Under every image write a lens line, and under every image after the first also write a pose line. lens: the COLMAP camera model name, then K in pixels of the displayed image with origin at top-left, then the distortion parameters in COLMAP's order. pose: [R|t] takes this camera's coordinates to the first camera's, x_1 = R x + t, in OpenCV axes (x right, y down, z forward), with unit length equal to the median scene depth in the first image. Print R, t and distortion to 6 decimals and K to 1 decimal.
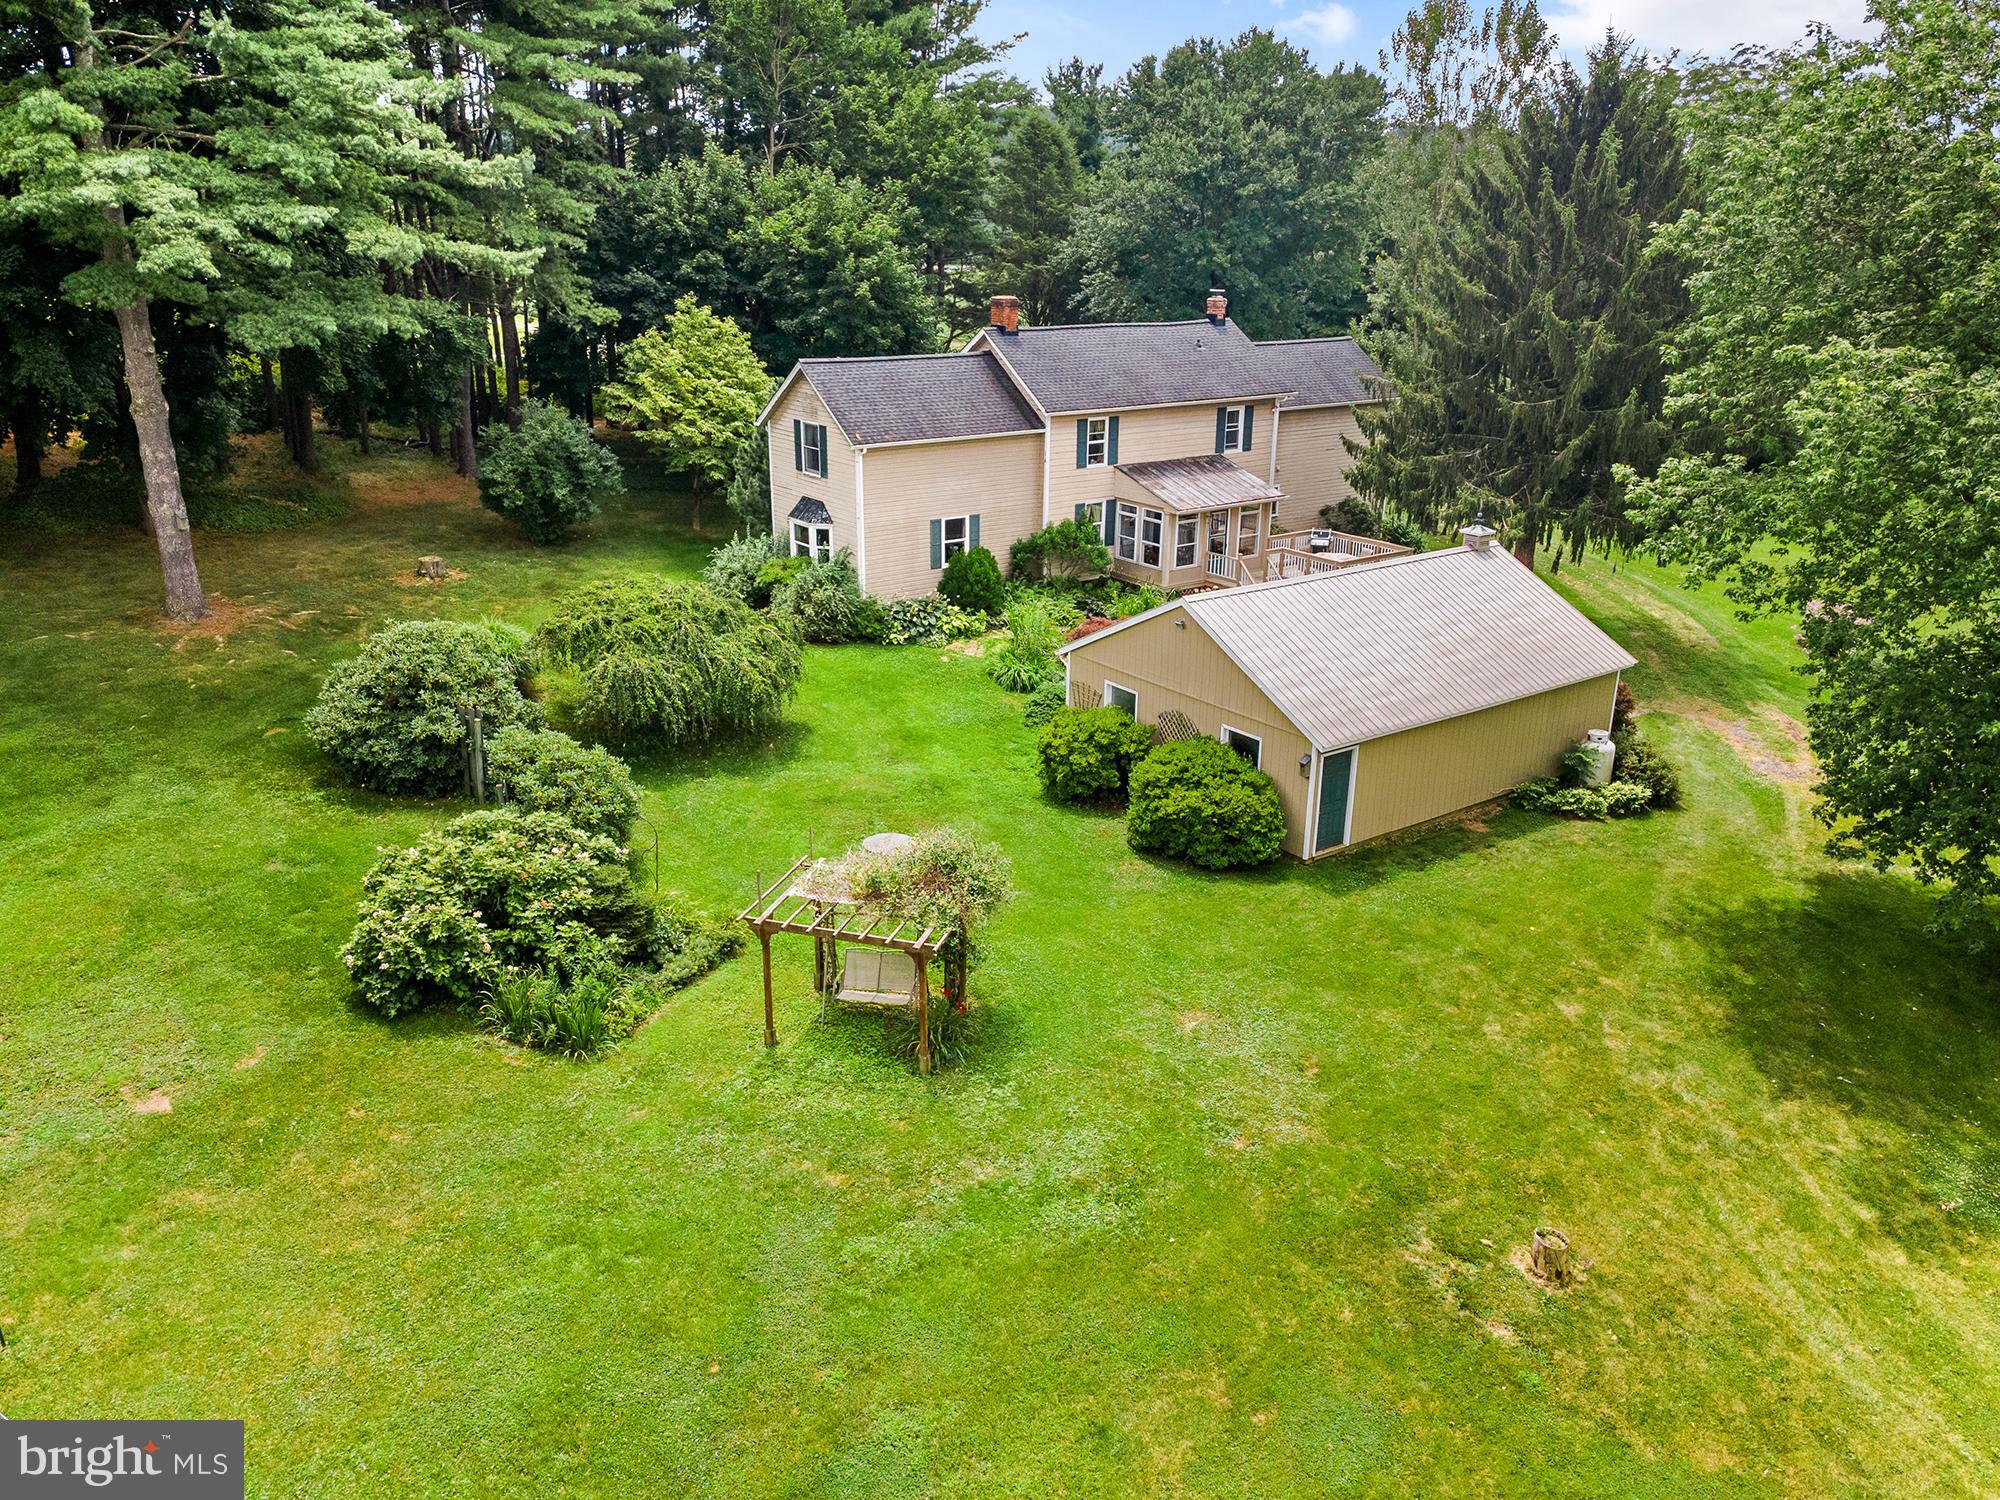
lens RADIAL K [[1462.3, 0, 994.7], [0, 1462.3, 755.6], [0, 0, 1]] dist [0.033605, 0.012663]
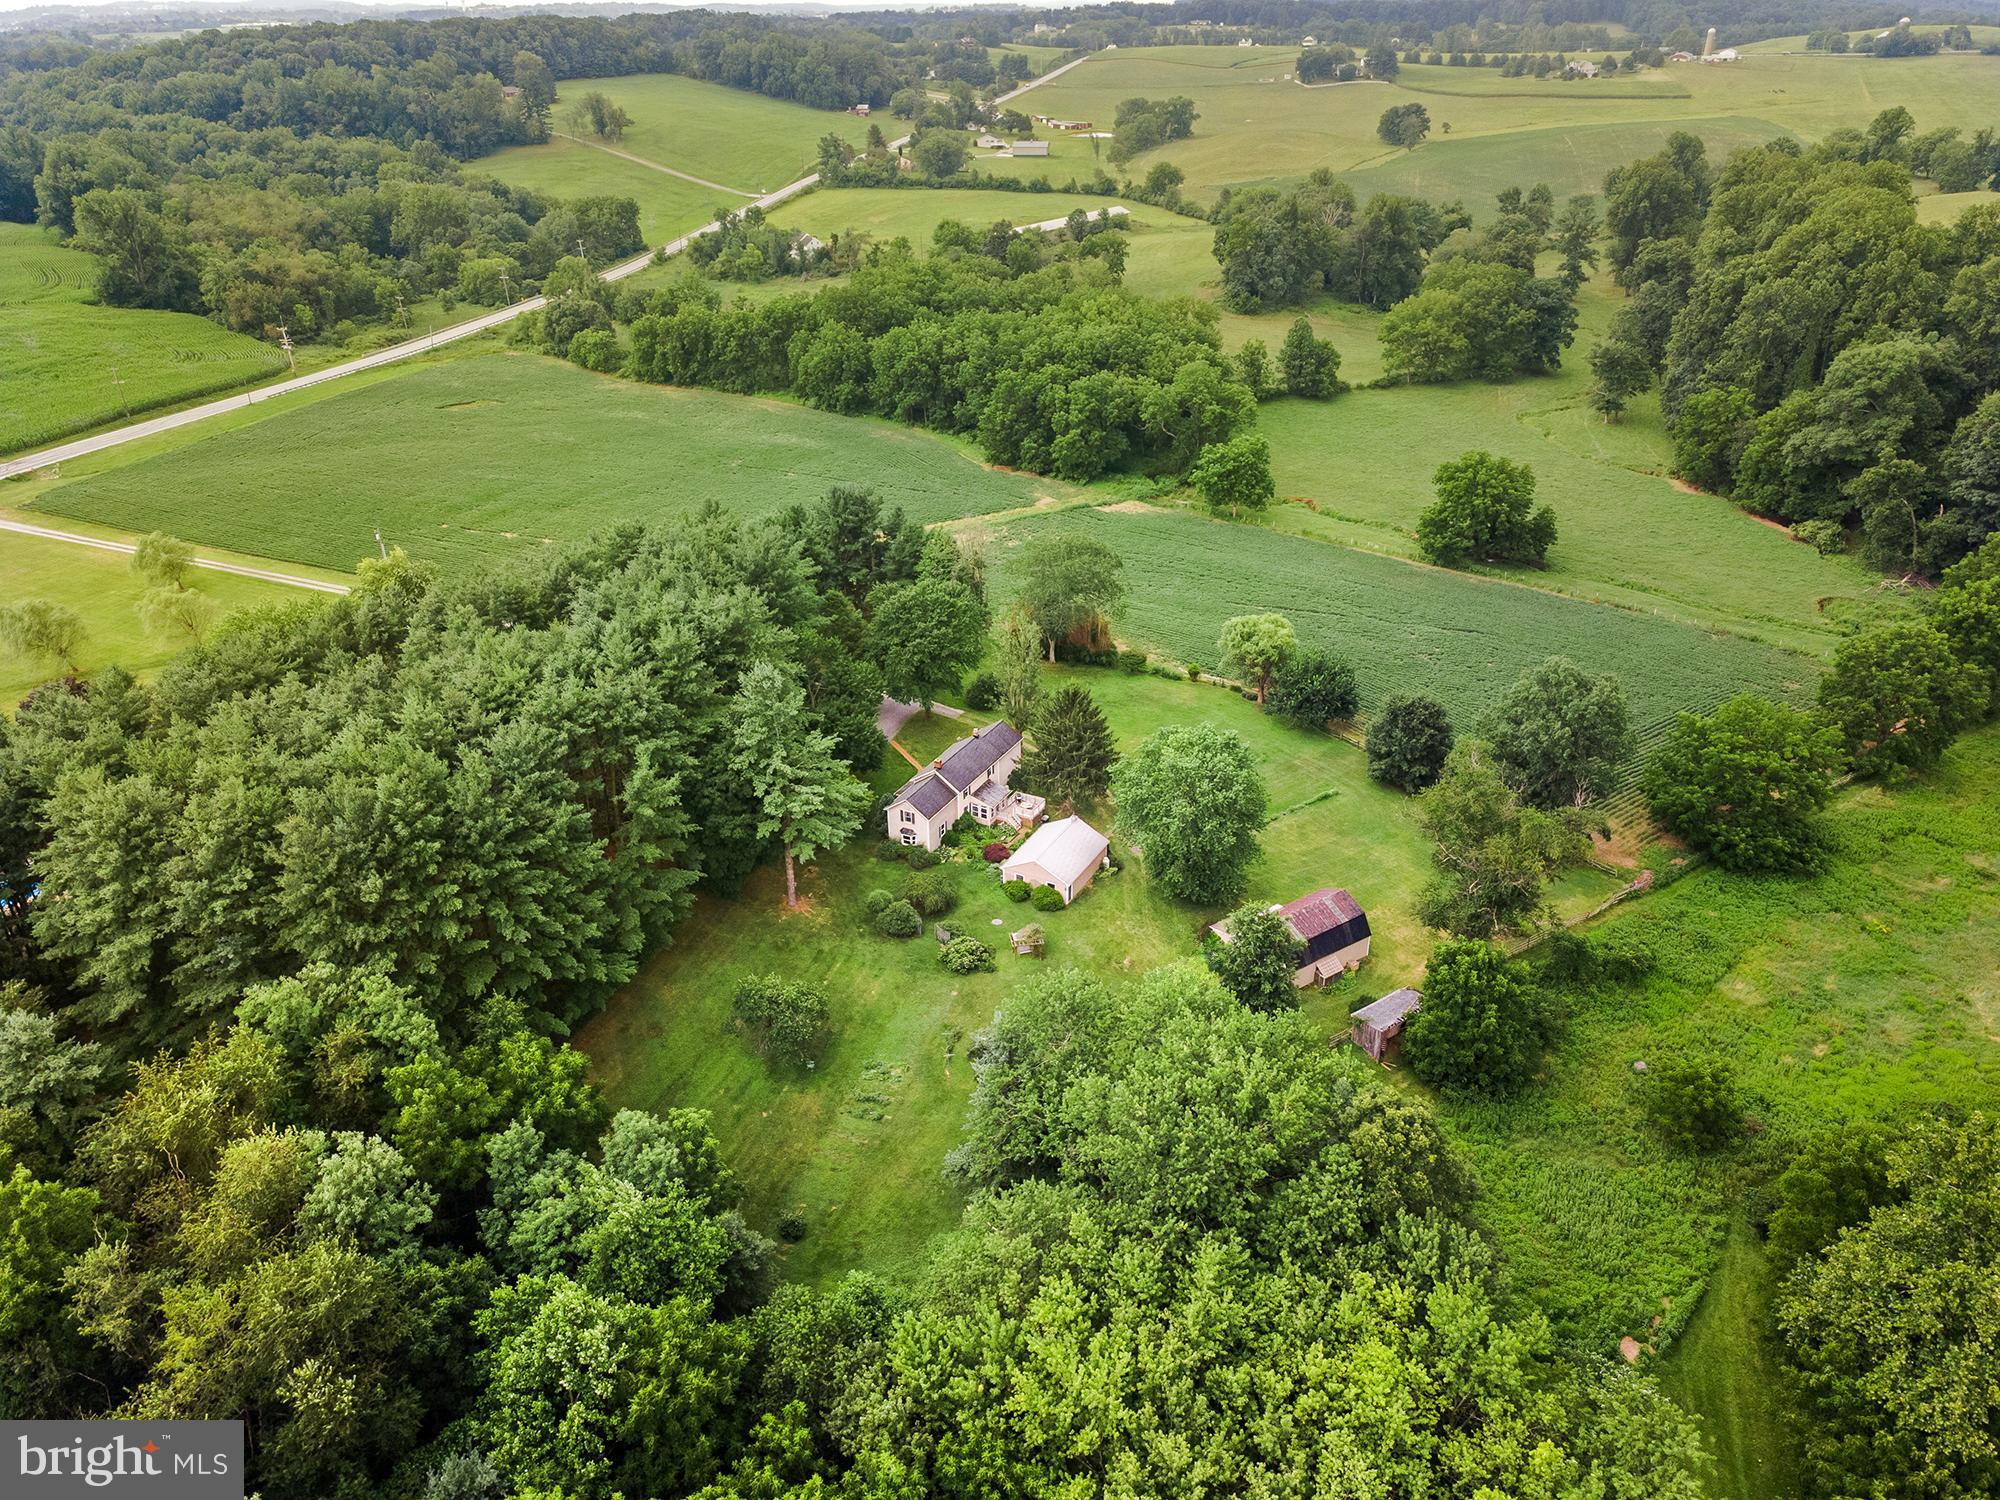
lens RADIAL K [[1462.3, 0, 996.8], [0, 1462.3, 744.2], [0, 0, 1]] dist [0.033605, 0.012663]
pose [[0.898708, -0.218961, 0.379974, -1.311720], [0.174341, 0.973411, 0.148582, -0.912333], [-0.402405, -0.067287, 0.912986, -2.552839]]
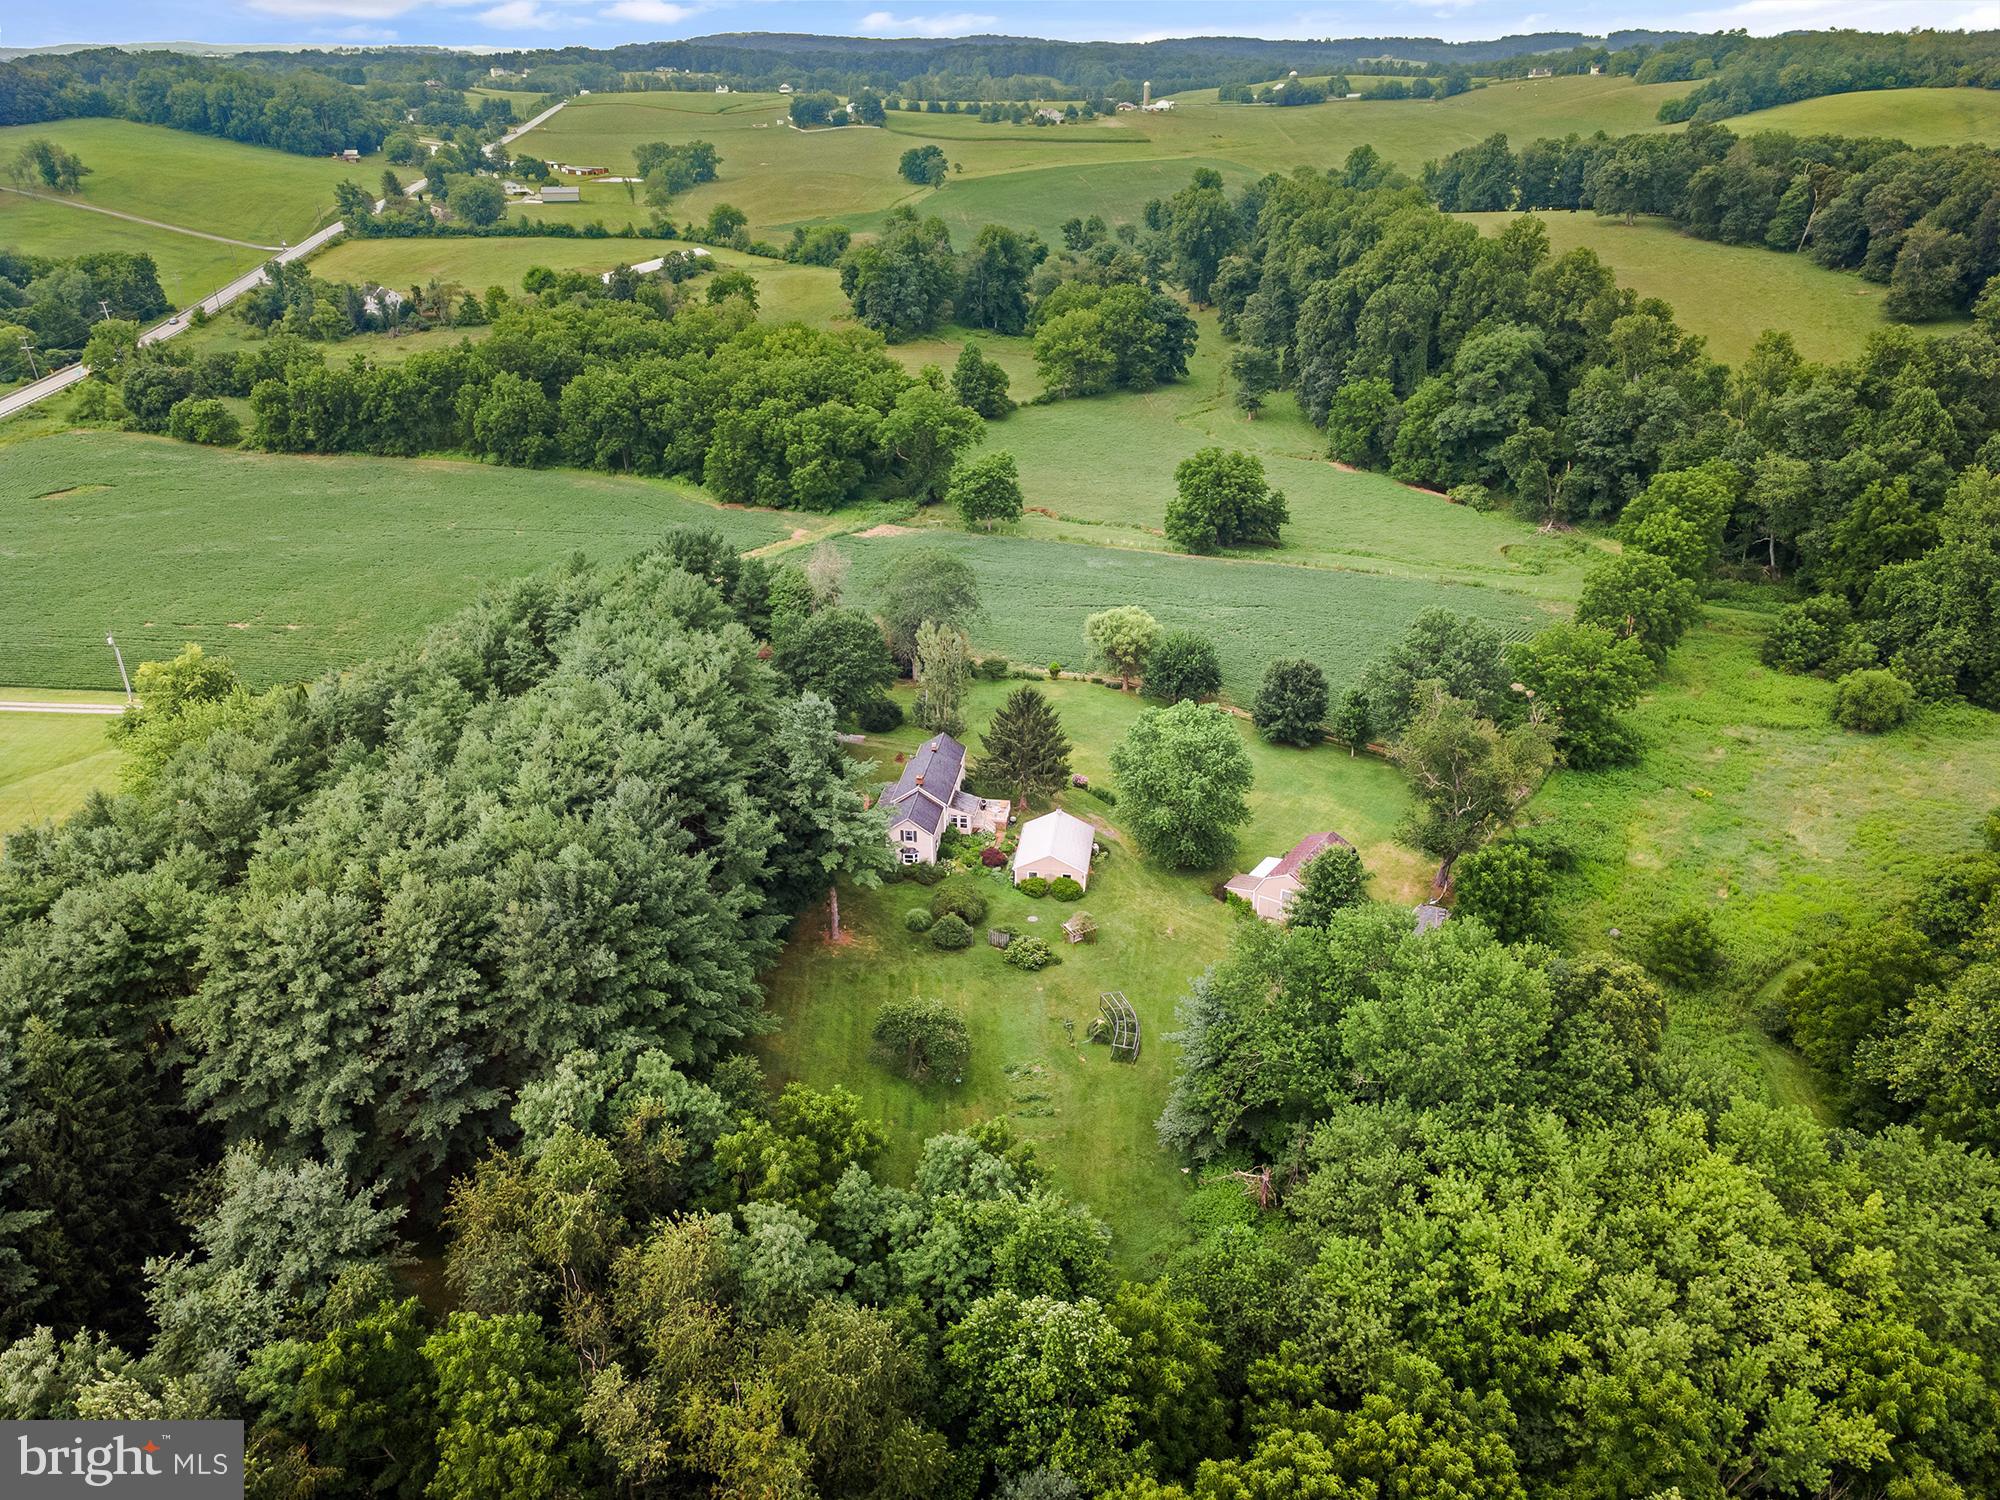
lens RADIAL K [[1462.3, 0, 1002.7], [0, 1462.3, 747.6], [0, 0, 1]] dist [0.033605, 0.012663]
pose [[0.694377, -0.326696, 0.641179, -2.309267], [0.264560, 0.944503, 0.194736, -1.096807], [-0.669215, 0.034411, 0.742272, -2.003444]]
